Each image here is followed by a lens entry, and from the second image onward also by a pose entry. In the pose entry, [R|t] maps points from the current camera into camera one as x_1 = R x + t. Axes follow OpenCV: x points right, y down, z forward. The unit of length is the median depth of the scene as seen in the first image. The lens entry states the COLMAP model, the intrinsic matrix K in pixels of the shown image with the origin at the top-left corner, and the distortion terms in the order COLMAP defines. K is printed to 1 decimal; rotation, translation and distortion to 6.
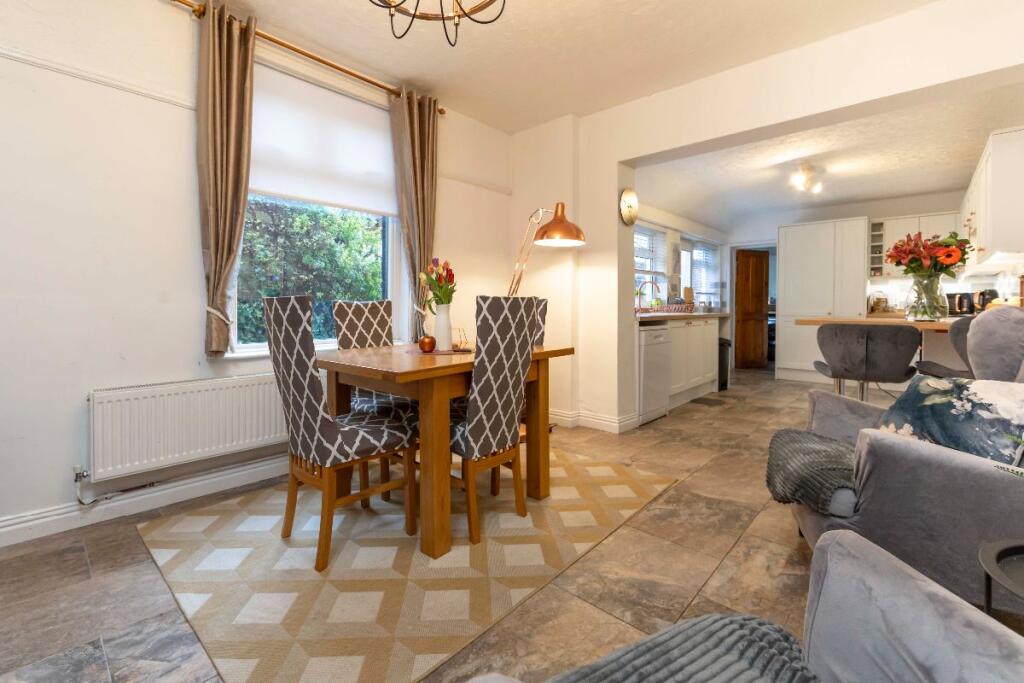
lens RADIAL K [[441.6, 0, 469.9], [0, 441.6, 309.1], [0, 0, 1]] dist [-0.002419, -0.000283]
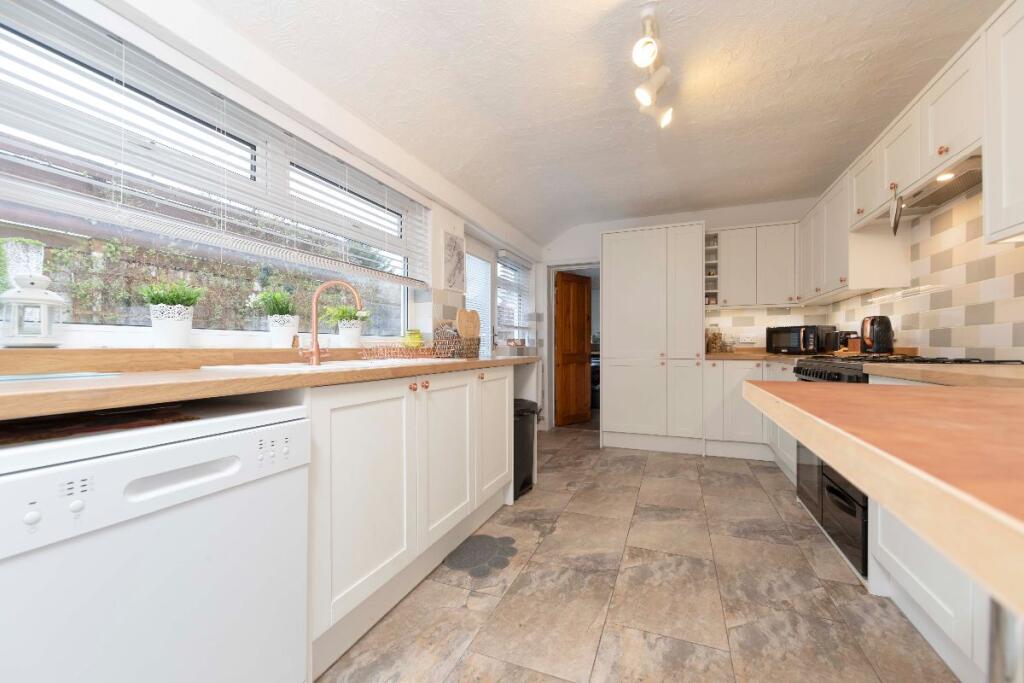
lens RADIAL K [[402.6, 0, 511.4], [0, 402.6, 348.6], [0, 0, 1]] dist [-0.001473, -0.000227]
pose [[0.920454, -0.006561, 0.390797, 0.339474], [0.008068, 0.999965, -0.002215, -0.000145], [-0.390769, 0.005192, 0.920474, 0.504514]]
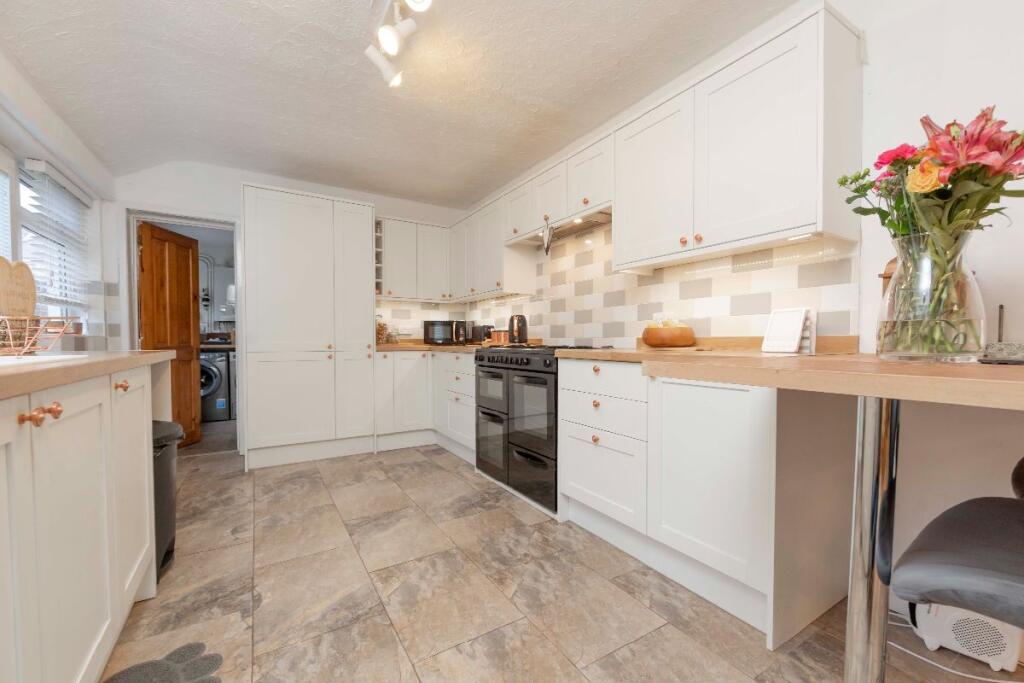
lens RADIAL K [[425.1, 0, 537.5], [0, 425.1, 349.5], [0, 0, 1]] dist [-0.002465, -0.000482]
pose [[0.198093, -0.021881, 0.979939, 0.290269], [0.005755, 0.999760, 0.021160, 0.003428], [-0.980166, 0.001448, 0.198172, 0.610908]]
